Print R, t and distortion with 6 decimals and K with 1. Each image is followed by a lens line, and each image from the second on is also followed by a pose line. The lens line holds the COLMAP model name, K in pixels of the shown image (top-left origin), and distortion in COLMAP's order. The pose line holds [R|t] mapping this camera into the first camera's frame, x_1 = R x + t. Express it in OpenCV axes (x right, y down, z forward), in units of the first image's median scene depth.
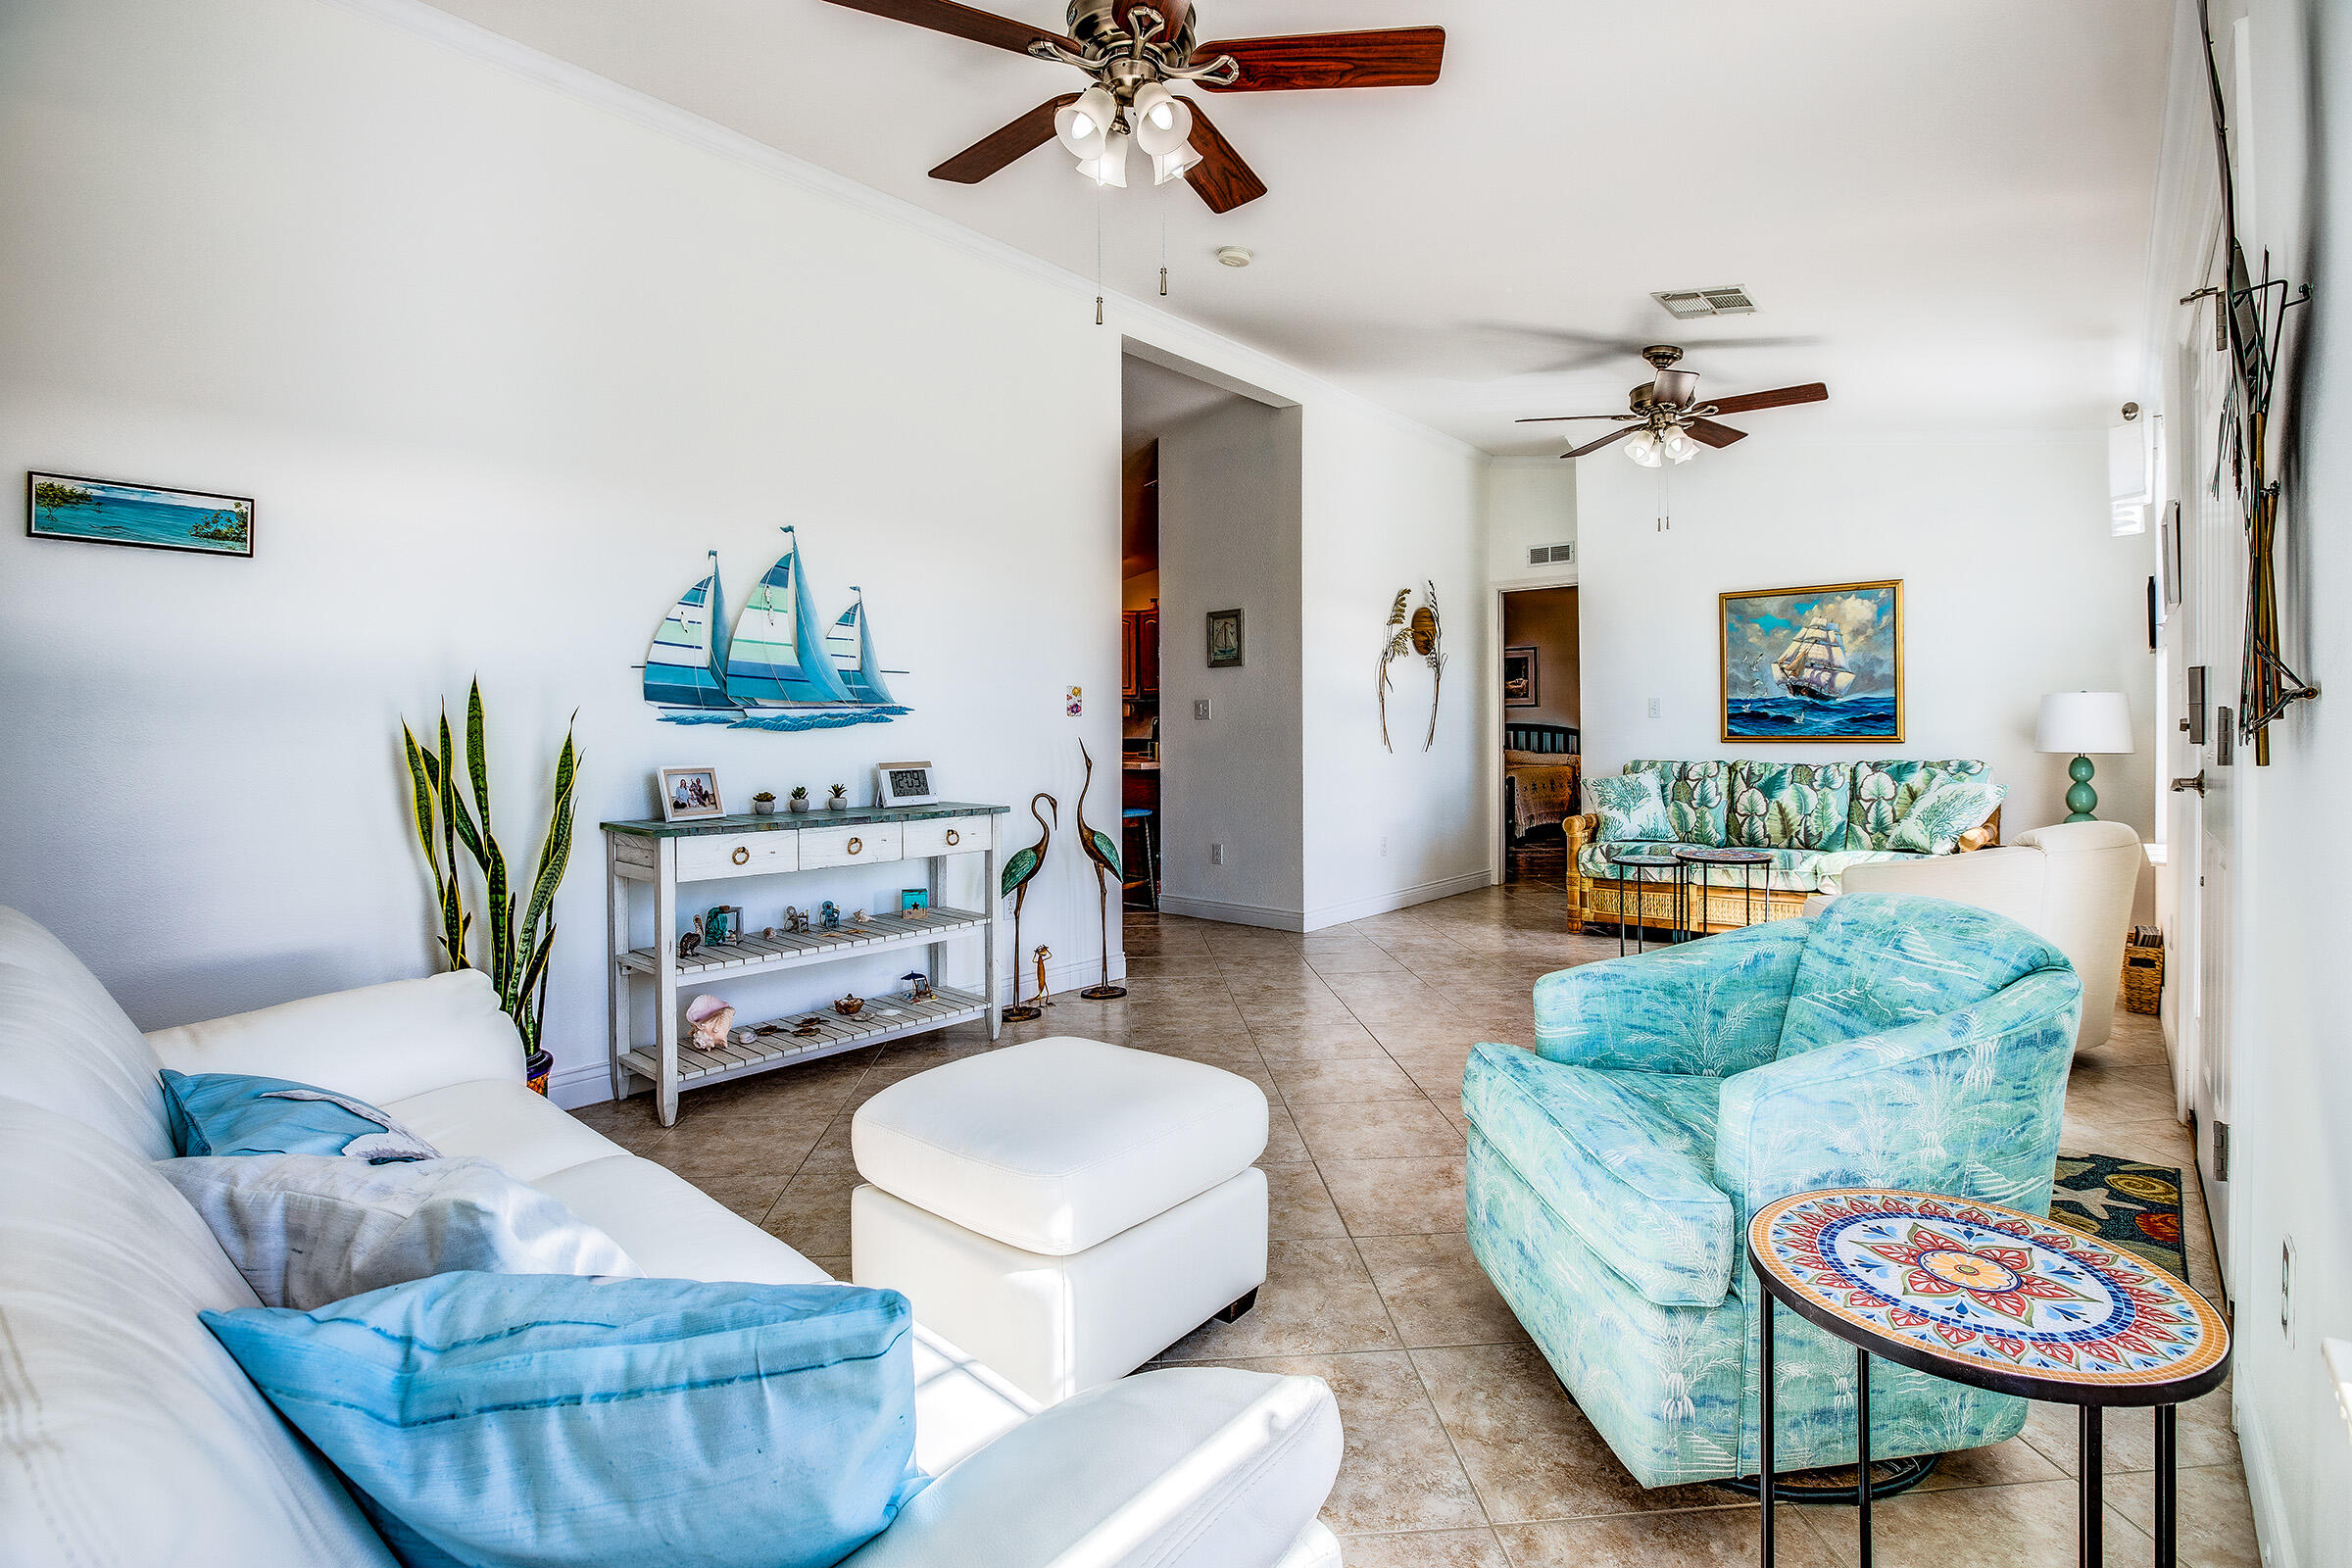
lens RADIAL K [[1098.9, 0, 1177.0], [0, 1098.9, 730.4], [0, 0, 1]] dist [-0.000918, -0.000021]
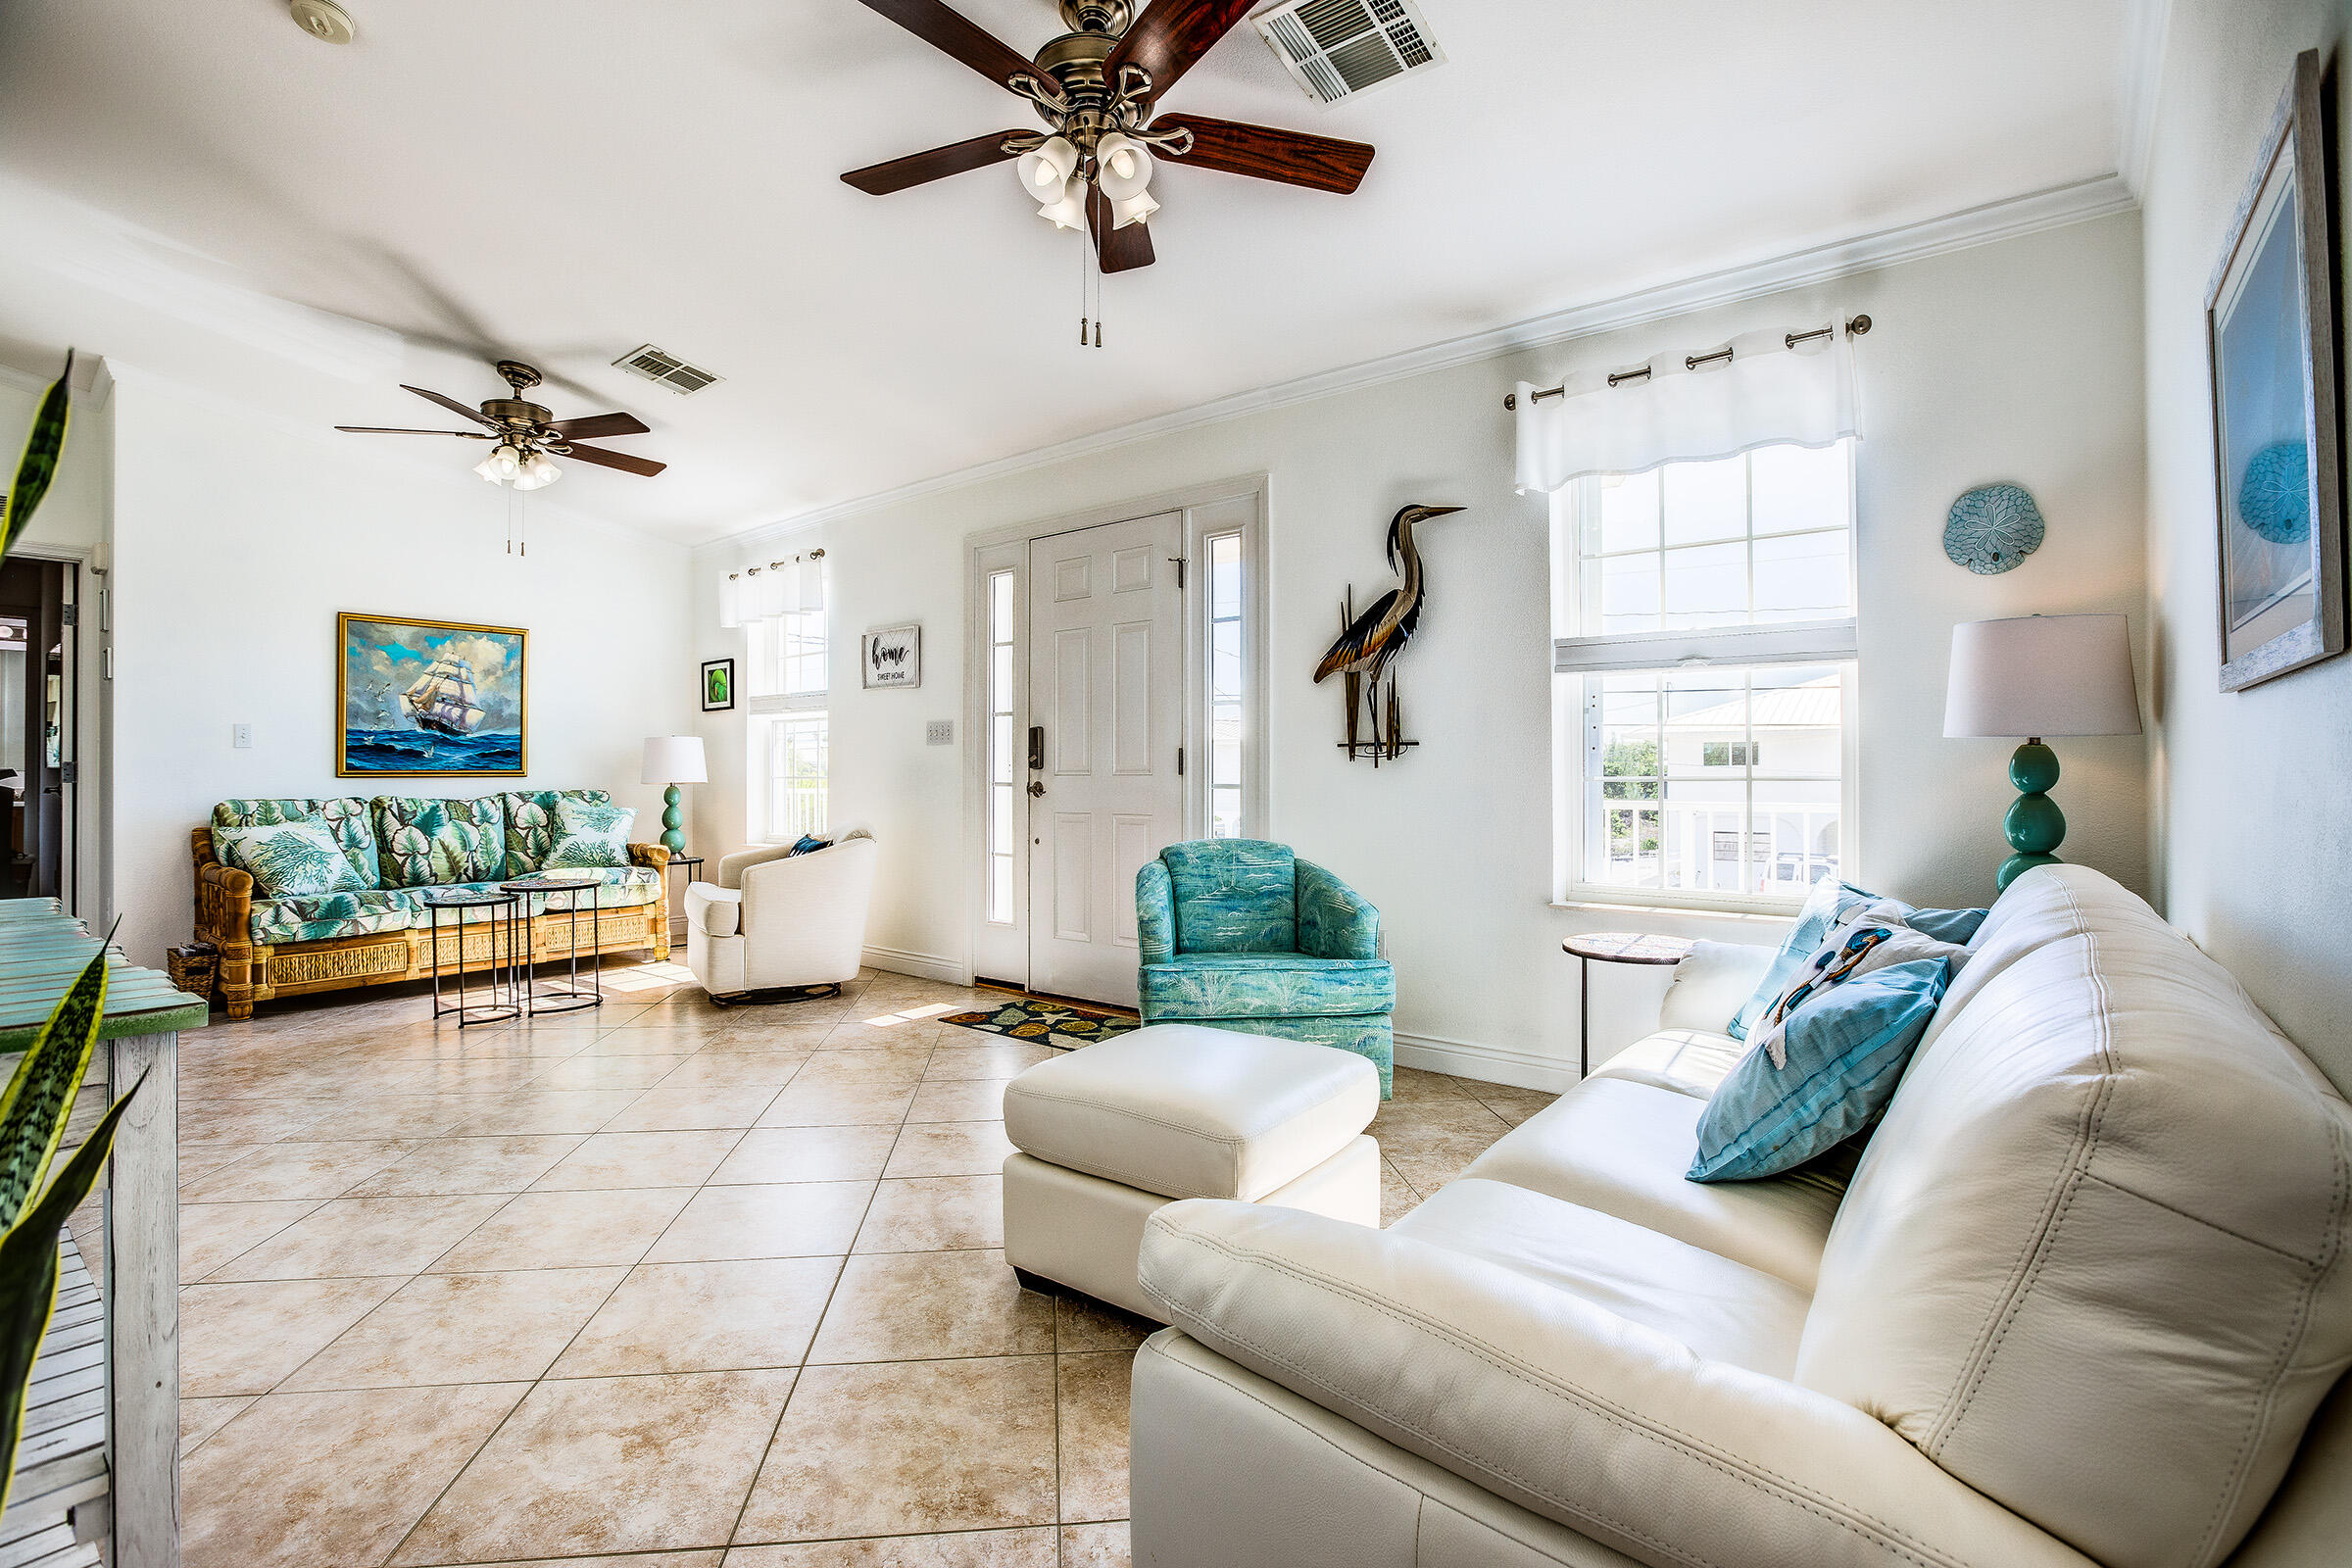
lens RADIAL K [[1056.9, 0, 1176.1], [0, 1056.9, 758.0], [0, 0, 1]] dist [-0.057658, 0.018725]
pose [[-0.043281, 0.021724, 0.998827, -0.397376], [0.005925, 0.999752, -0.021487, 0.018192], [-0.999045, 0.004988, -0.043399, 0.374175]]
